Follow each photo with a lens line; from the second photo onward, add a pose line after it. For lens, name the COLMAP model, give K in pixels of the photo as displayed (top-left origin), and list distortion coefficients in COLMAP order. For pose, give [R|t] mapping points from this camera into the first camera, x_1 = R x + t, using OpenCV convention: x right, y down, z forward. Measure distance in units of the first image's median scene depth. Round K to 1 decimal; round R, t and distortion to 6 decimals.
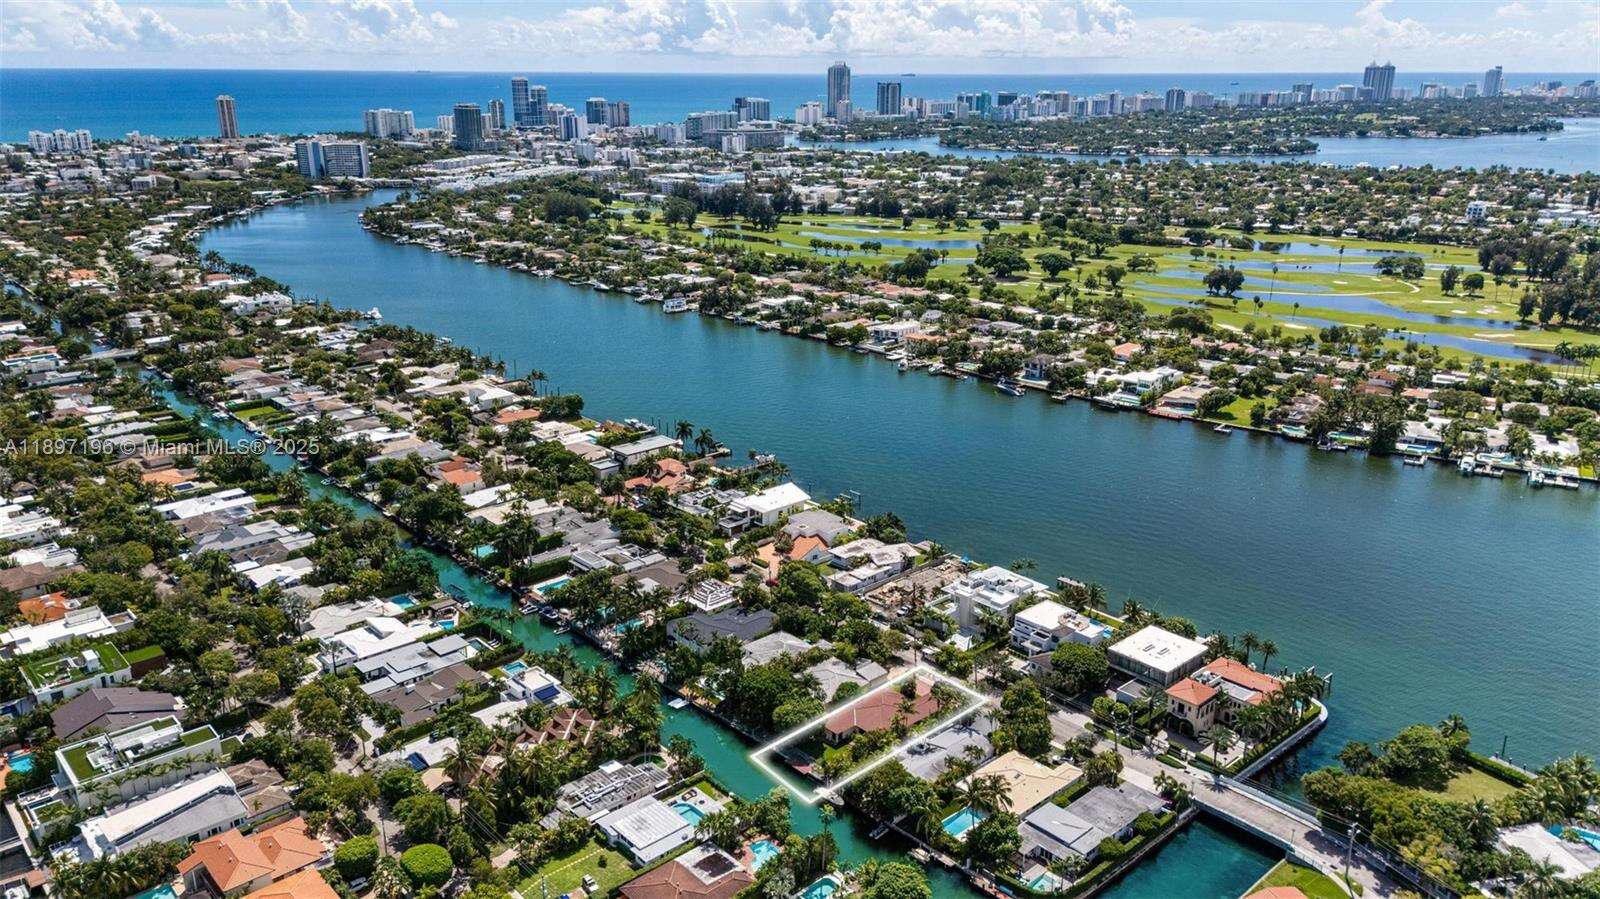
lens RADIAL K [[1175.3, 0, 799.3], [0, 1175.3, 461.3], [0, 0, 1]] dist [0.078993, -0.086446]
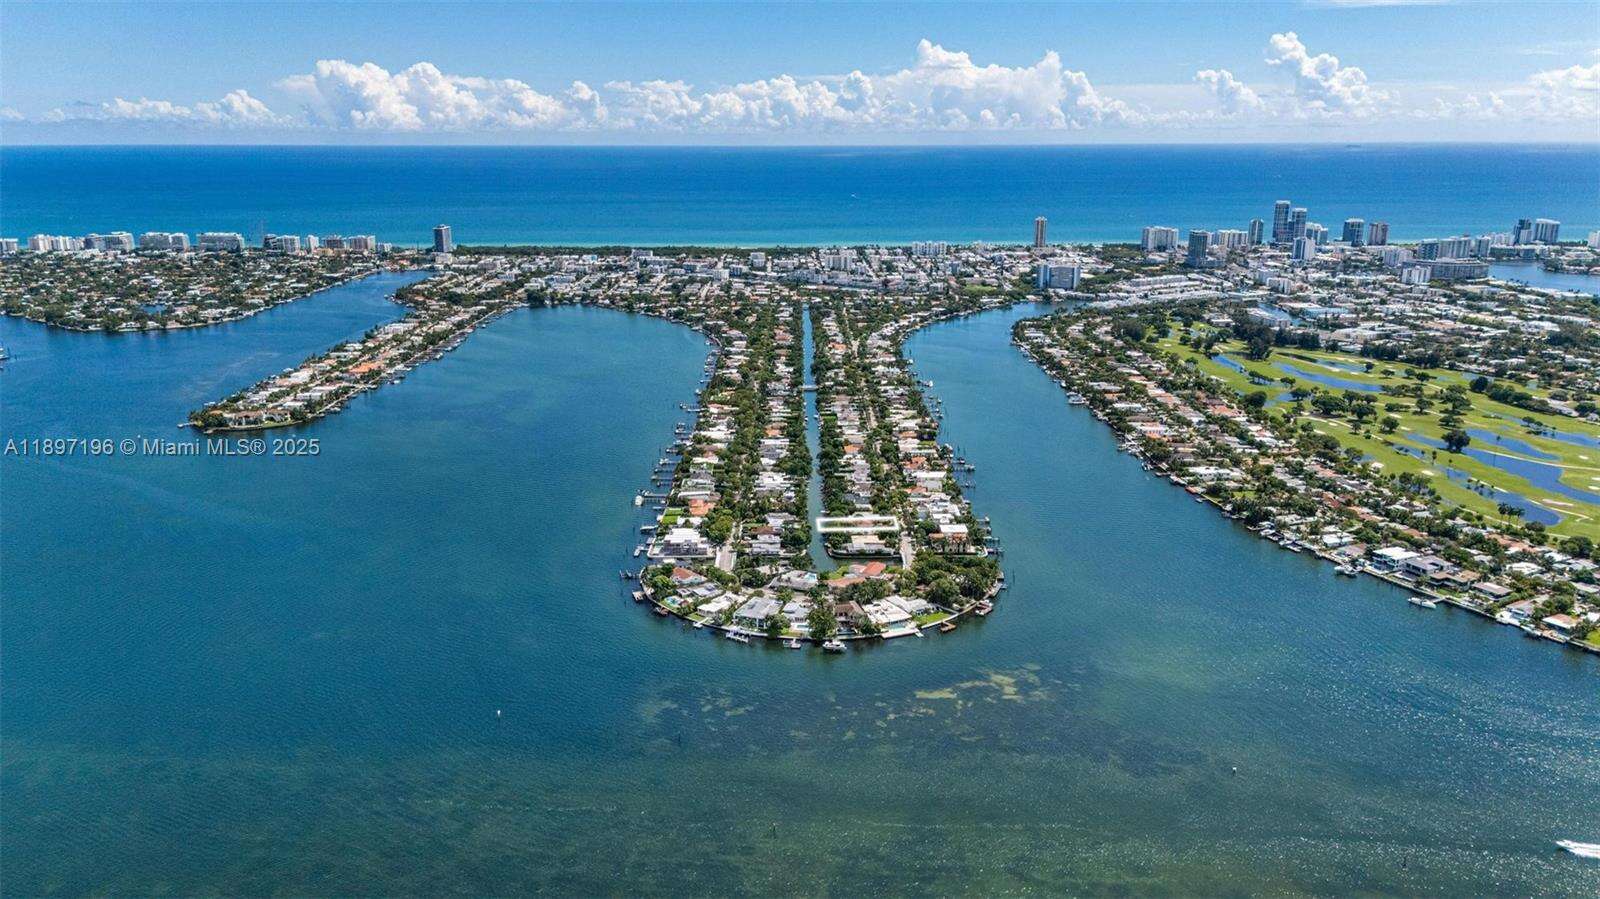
lens RADIAL K [[1175.3, 0, 796.3], [0, 1175.3, 450.1], [0, 0, 1]] dist [0.078993, -0.086446]
pose [[0.740185, 0.169239, -0.650756, 1.004274], [-0.209475, 0.977683, 0.015999, -0.000039], [0.638941, 0.124475, 0.759118, -0.806884]]
